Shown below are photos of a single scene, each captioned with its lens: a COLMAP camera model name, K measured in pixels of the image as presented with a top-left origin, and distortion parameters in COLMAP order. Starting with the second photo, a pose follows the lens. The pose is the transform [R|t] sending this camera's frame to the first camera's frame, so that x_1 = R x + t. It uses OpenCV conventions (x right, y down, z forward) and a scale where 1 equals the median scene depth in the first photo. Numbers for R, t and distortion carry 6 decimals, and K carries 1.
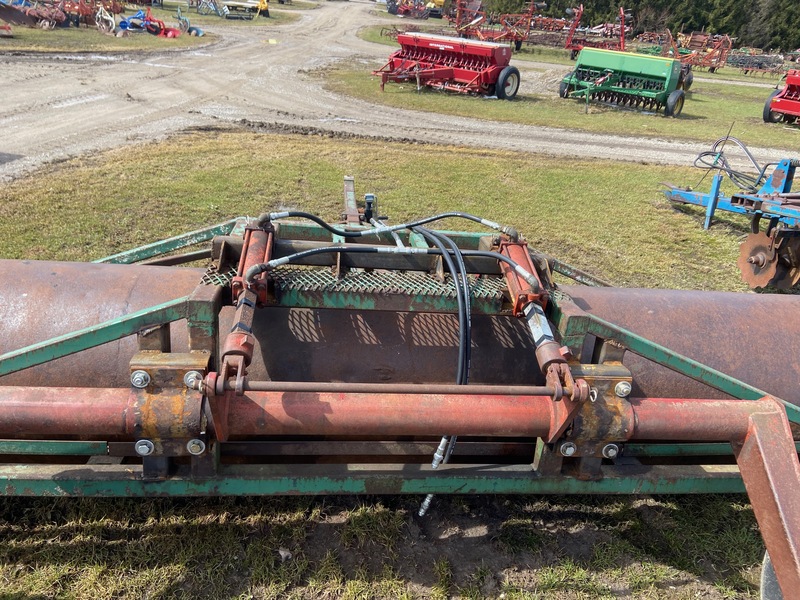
lens RADIAL K [[602.0, 0, 405.5], [0, 602.0, 314.1], [0, 0, 1]] dist [0.103451, -0.122352]
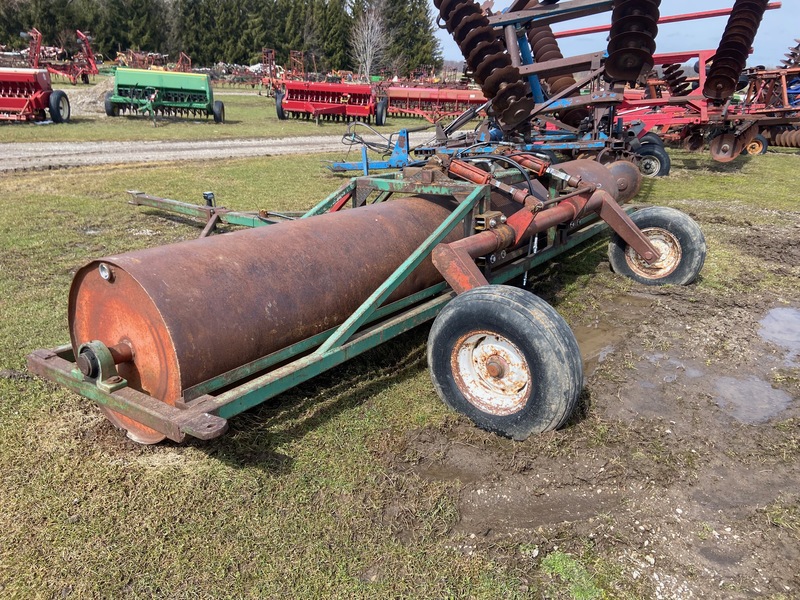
lens RADIAL K [[602.0, 0, 405.3], [0, 602.0, 295.8], [0, 0, 1]] dist [0.103451, -0.122352]
pose [[0.662053, -0.308831, 0.682868, -0.229764], [0.343257, 0.934917, 0.090027, 0.005150], [-0.666228, 0.174797, 0.724973, -0.027167]]
